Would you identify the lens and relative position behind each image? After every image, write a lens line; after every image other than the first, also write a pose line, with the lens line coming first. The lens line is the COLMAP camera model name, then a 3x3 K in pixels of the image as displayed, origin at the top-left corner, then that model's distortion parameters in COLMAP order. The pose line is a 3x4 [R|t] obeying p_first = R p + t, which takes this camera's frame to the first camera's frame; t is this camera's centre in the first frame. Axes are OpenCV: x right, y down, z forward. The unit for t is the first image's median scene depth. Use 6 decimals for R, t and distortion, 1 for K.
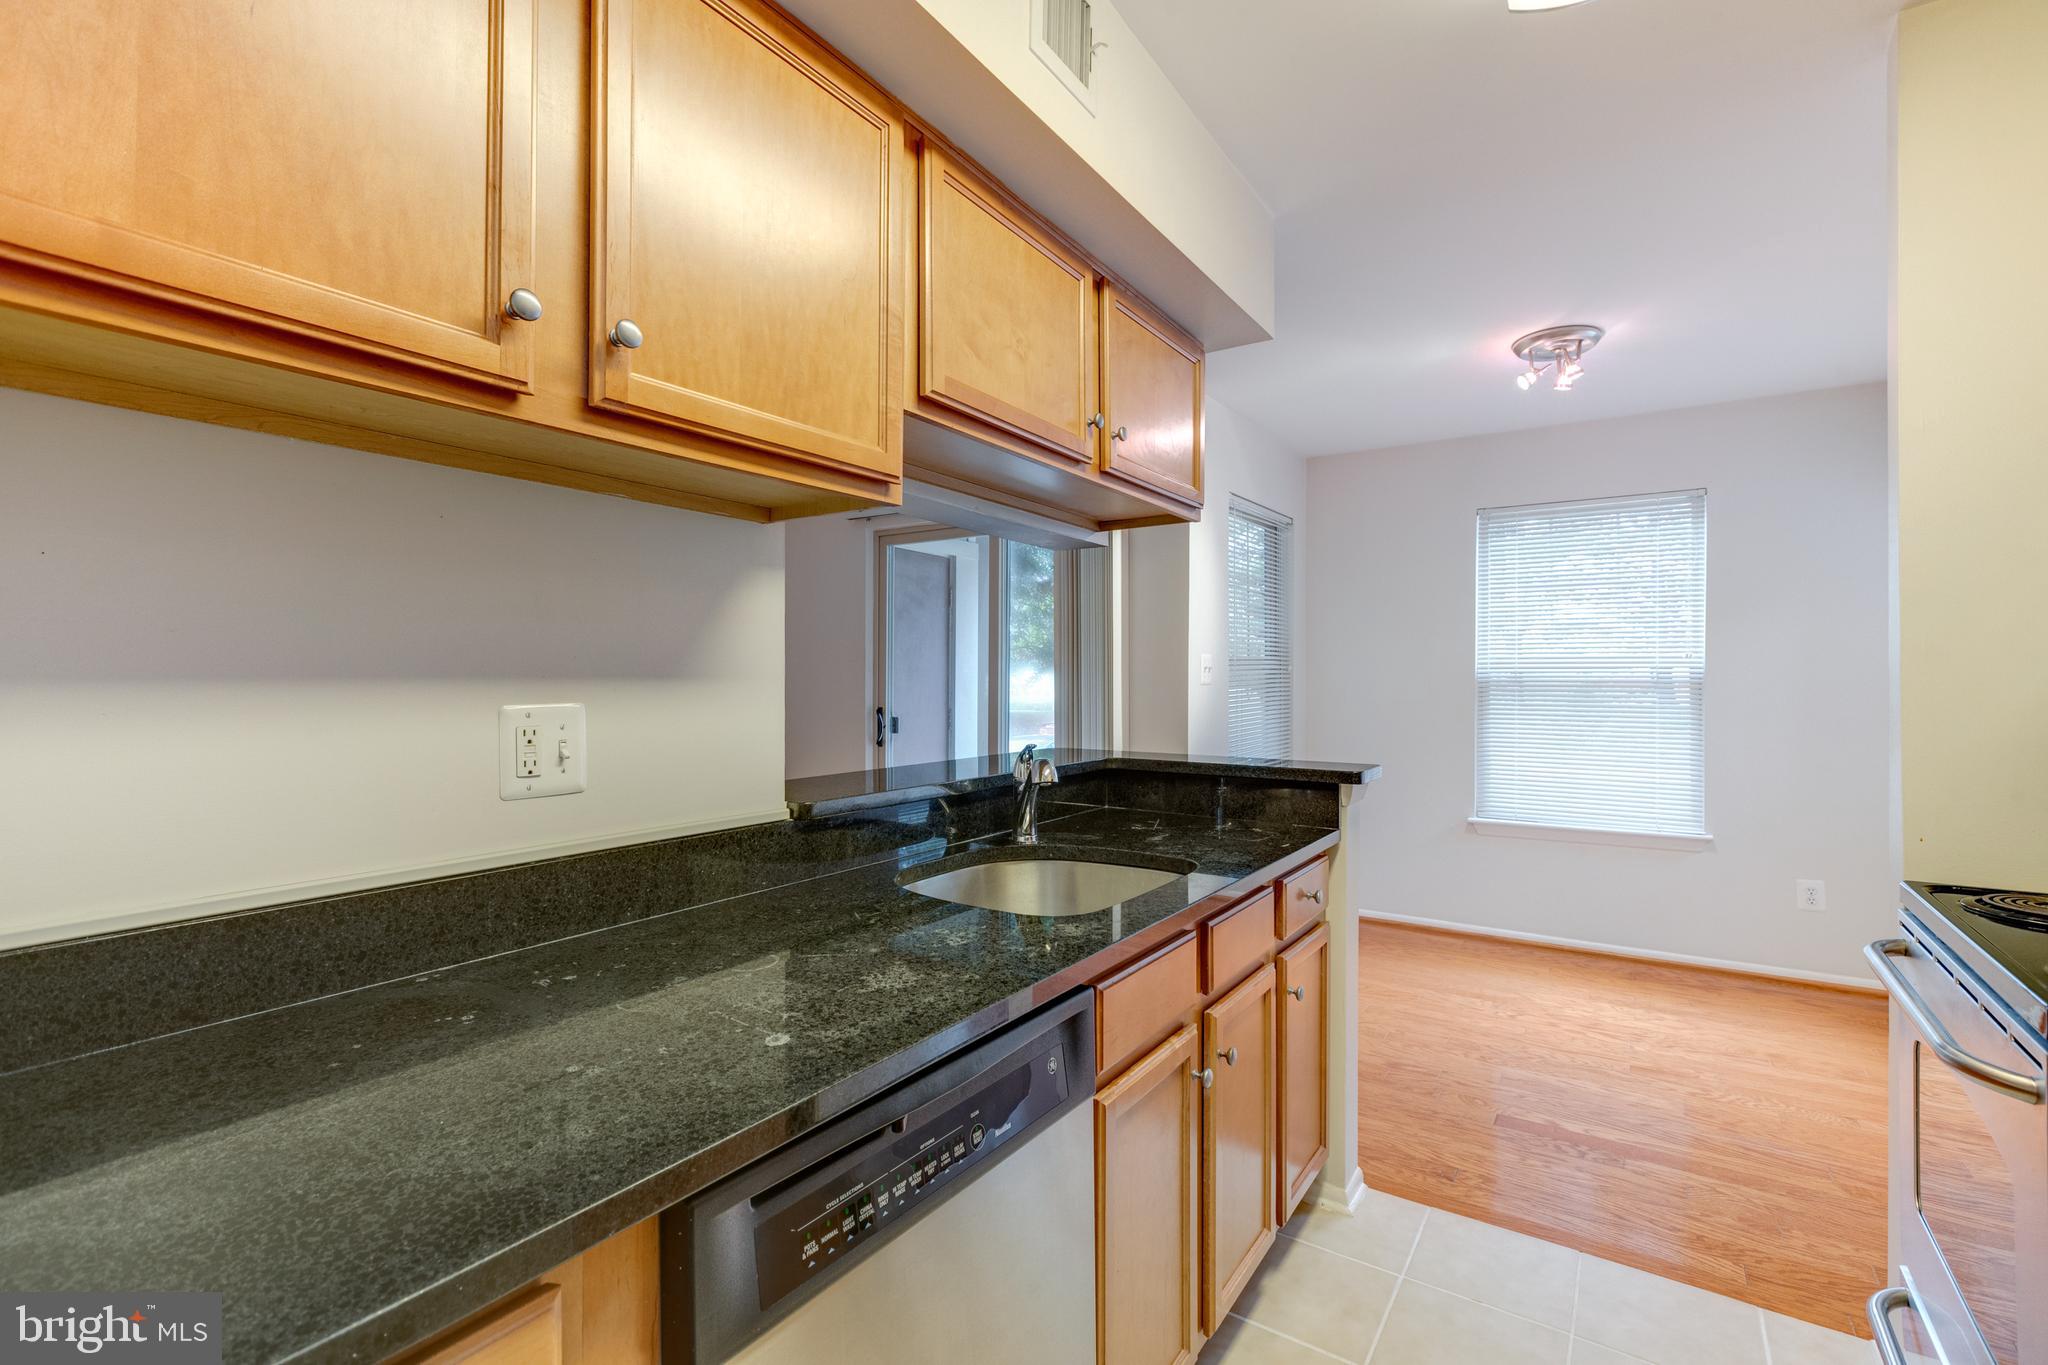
lens RADIAL K [[905.0, 0, 1028.4], [0, 905.0, 679.2], [0, 0, 1]] dist [0.001863, -0.000166]
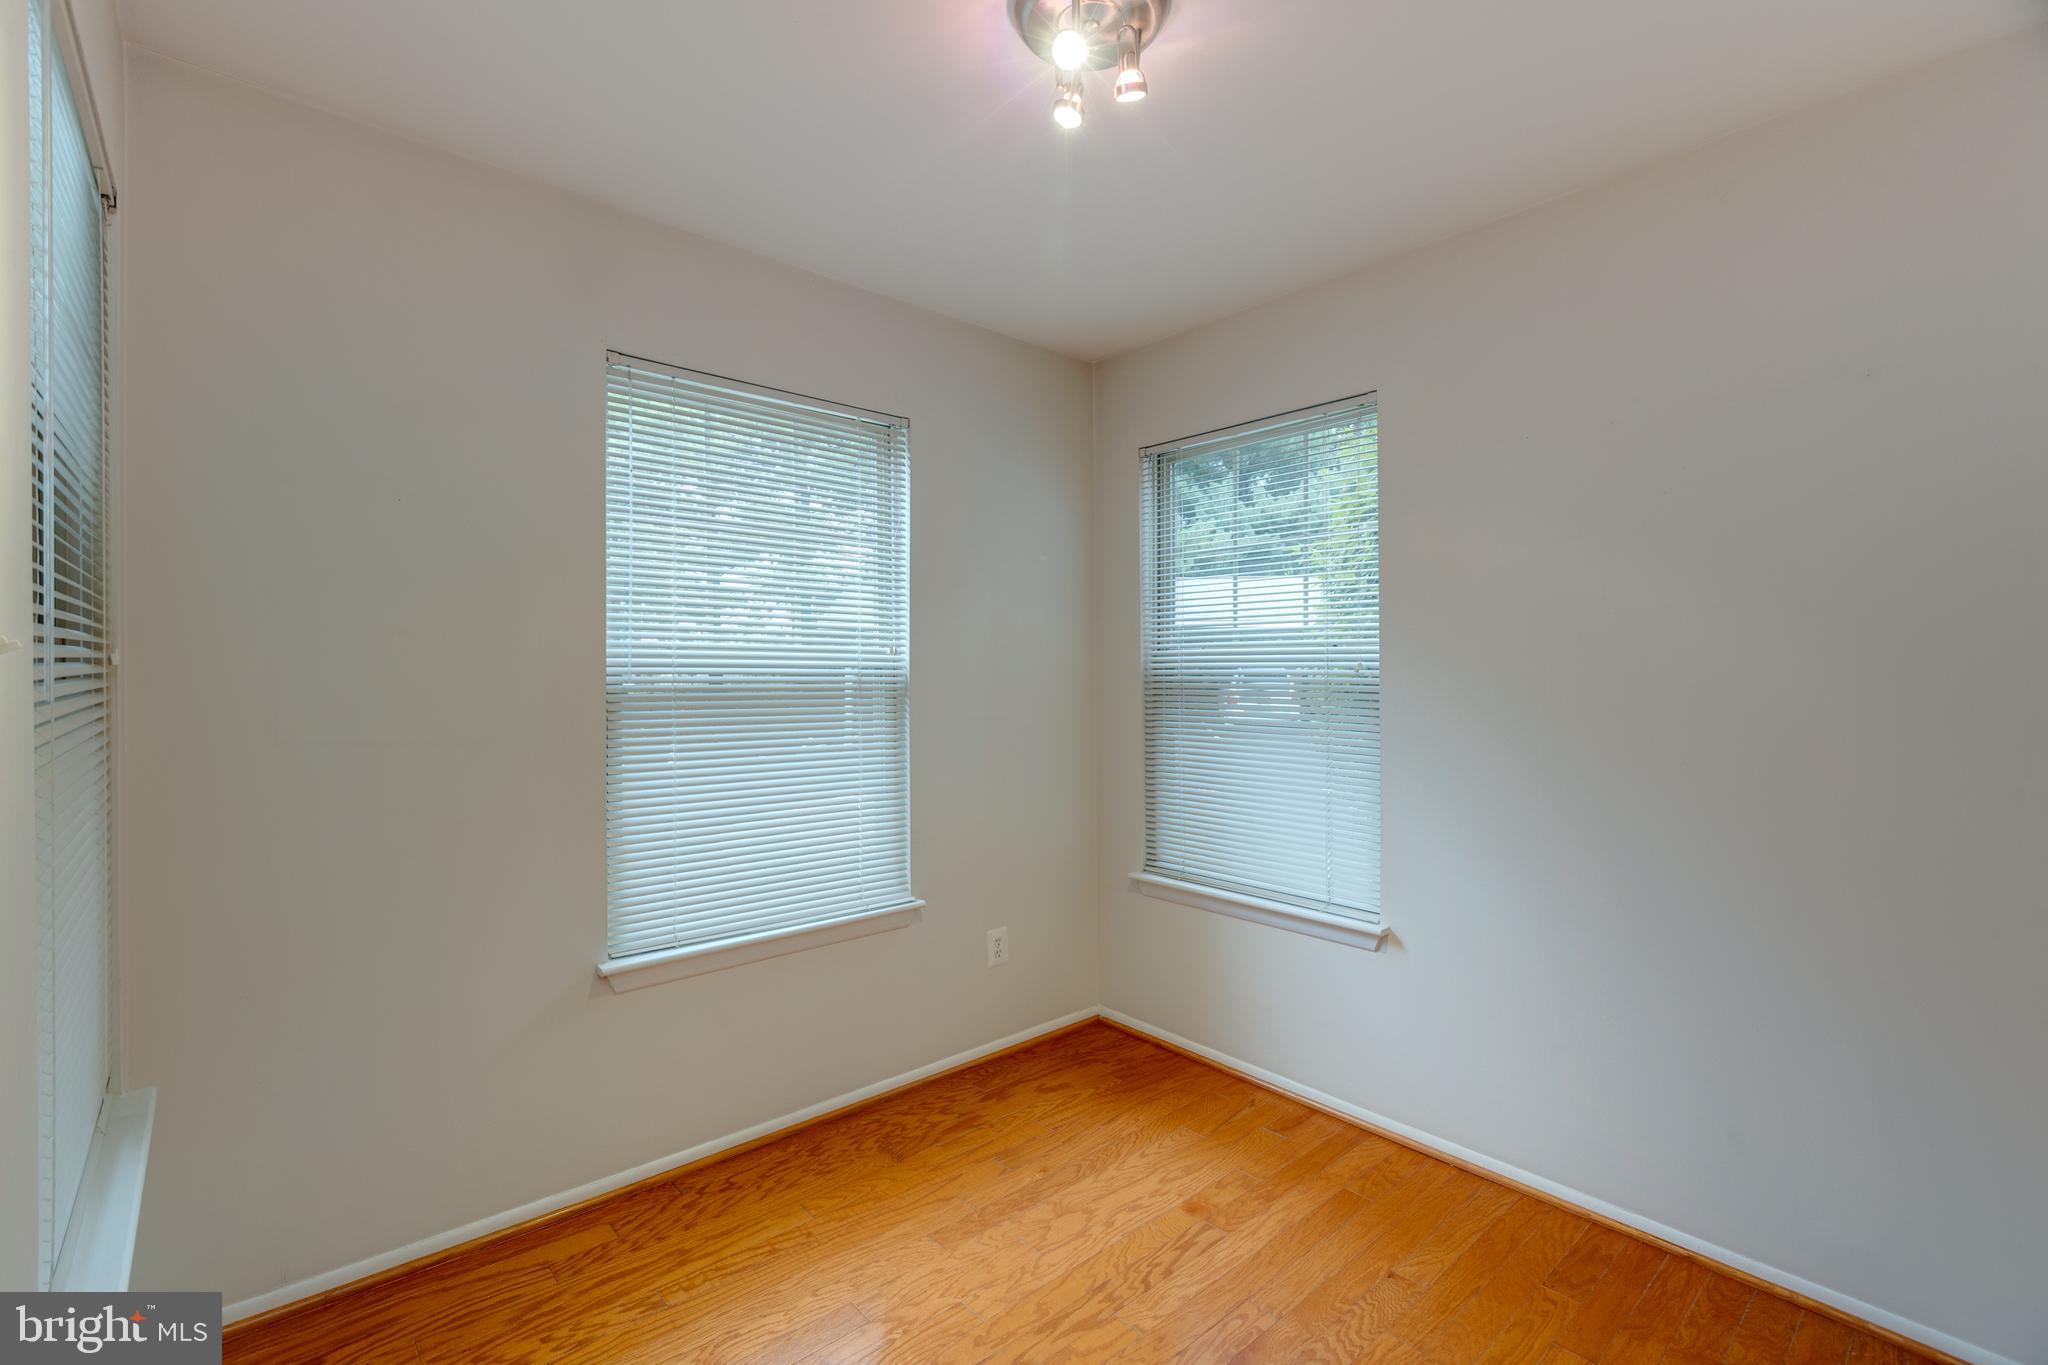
lens RADIAL K [[905.0, 0, 1028.4], [0, 905.0, 679.2], [0, 0, 1]] dist [0.001863, -0.000166]
pose [[0.246961, -0.003579, 0.969019, 0.076904], [0.000897, 0.999994, 0.003465, -0.006905], [-0.969025, 0.000013, 0.246963, 0.773641]]
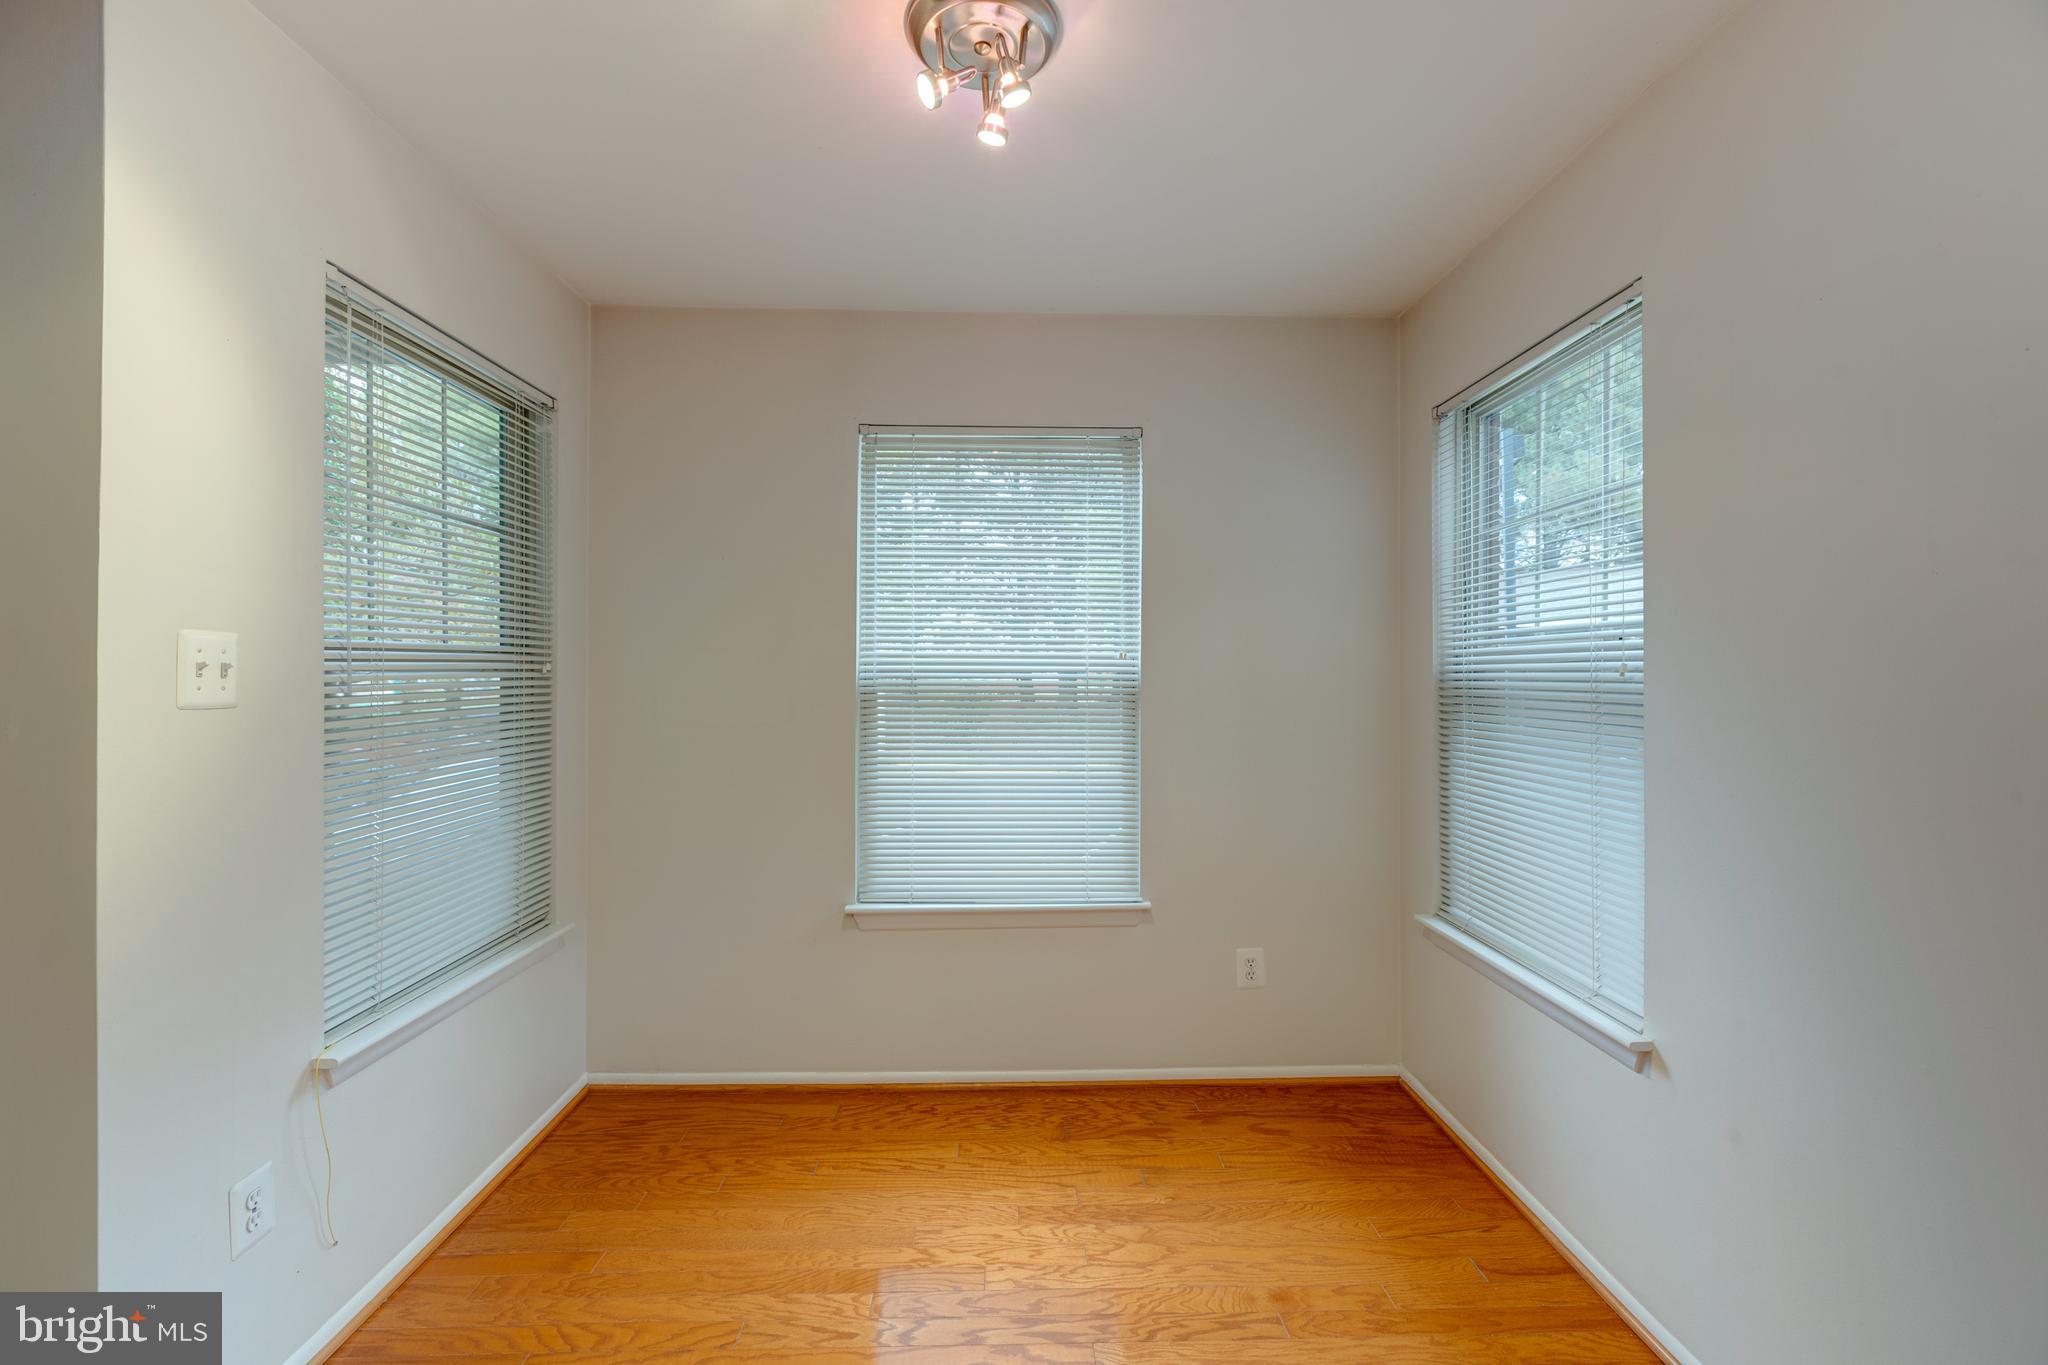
lens RADIAL K [[905.0, 0, 1028.4], [0, 905.0, 679.2], [0, 0, 1]] dist [0.001863, -0.000166]
pose [[0.812176, 0.001649, 0.583409, 0.259774], [-0.000675, 0.999998, -0.001887, -0.006491], [-0.583411, 0.001139, 0.812176, 0.484824]]
